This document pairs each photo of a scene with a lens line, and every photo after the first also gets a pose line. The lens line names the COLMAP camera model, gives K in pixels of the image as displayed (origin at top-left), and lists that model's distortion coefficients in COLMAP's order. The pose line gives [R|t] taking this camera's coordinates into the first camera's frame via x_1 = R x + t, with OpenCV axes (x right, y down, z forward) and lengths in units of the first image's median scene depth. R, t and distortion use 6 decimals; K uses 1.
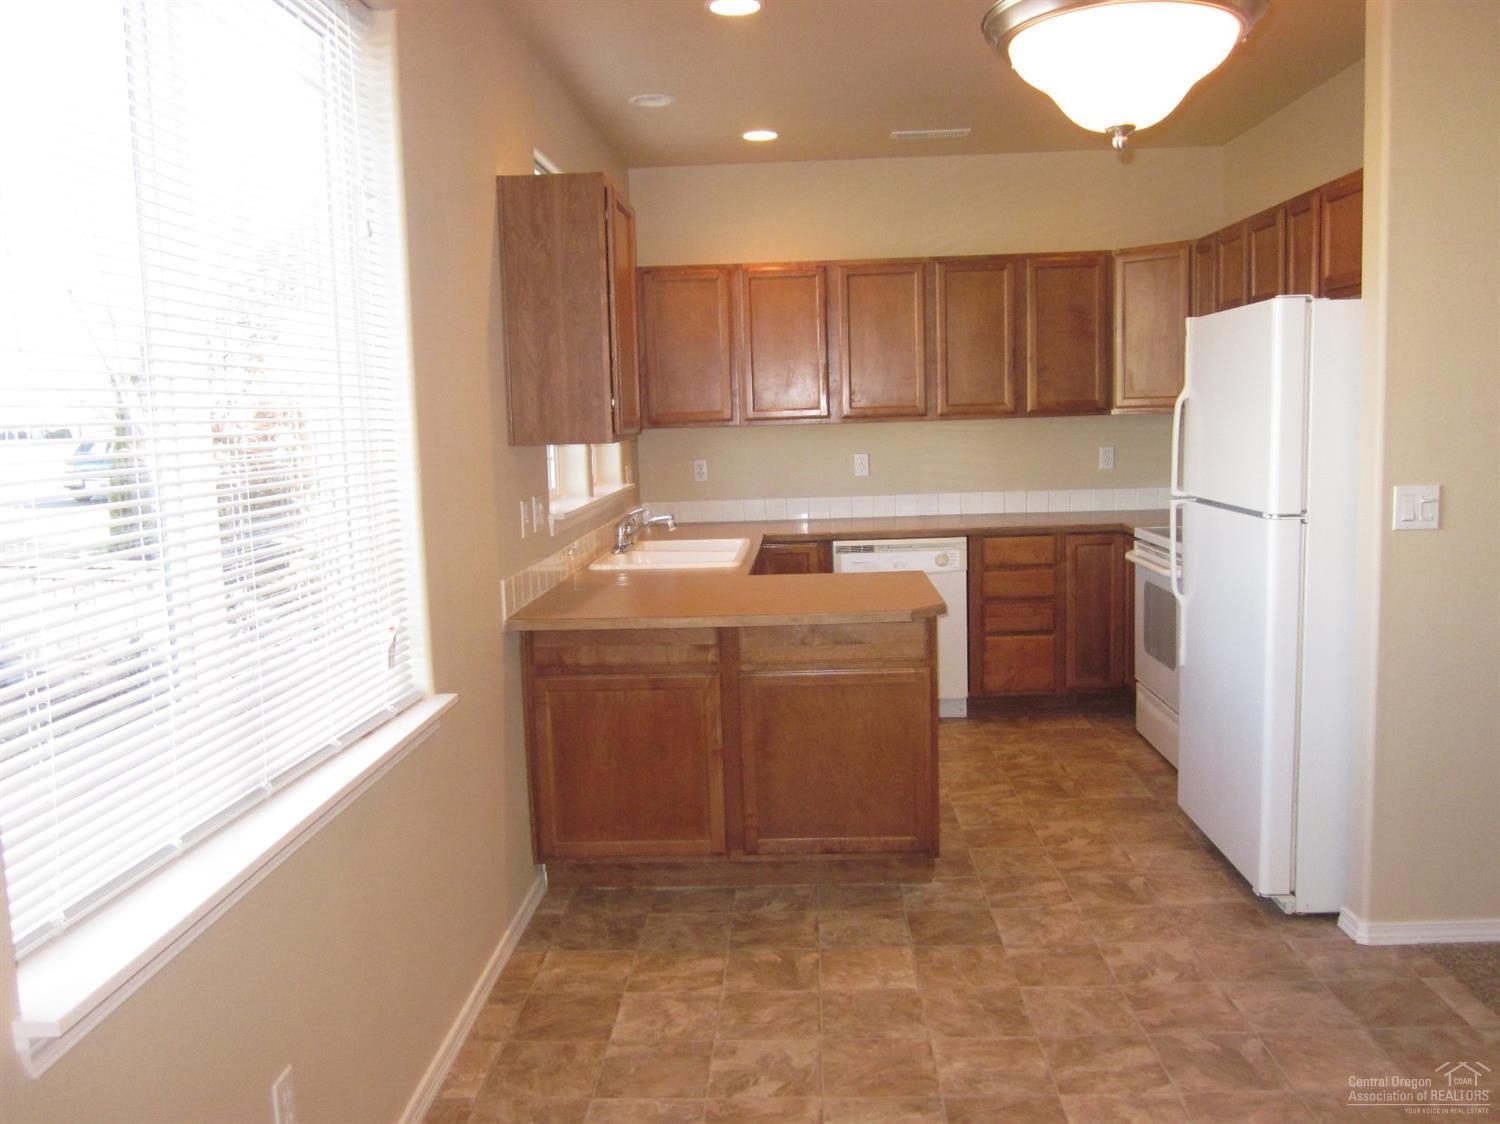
lens RADIAL K [[1209.9, 0, 750.0], [0, 1209.9, 562.0], [0, 0, 1]] dist [-0.001882, -0.265534]
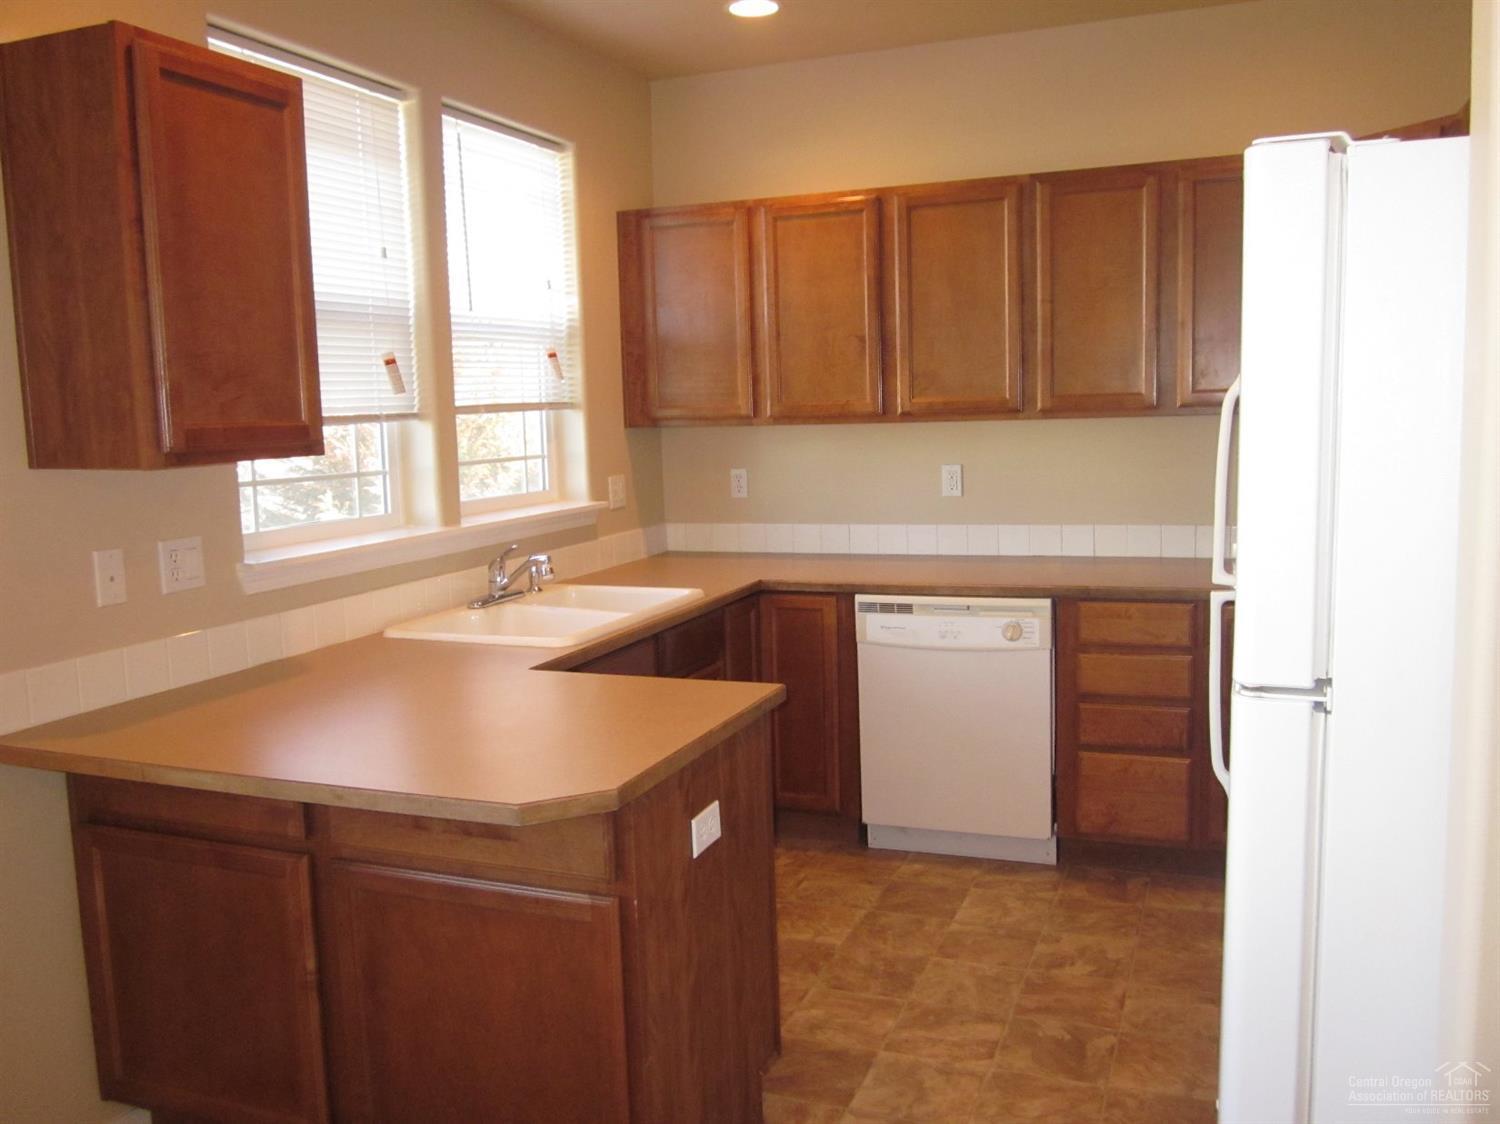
lens RADIAL K [[1259.6, 0, 750.0], [0, 1259.6, 562.0], [0, 0, 1]] dist [-0.001731, -0.006360]
pose [[0.952584, 0.042368, -0.301312, 0.217645], [-0.039079, 0.999093, 0.016938, -0.043659], [0.301756, -0.004360, 0.953375, 0.285080]]
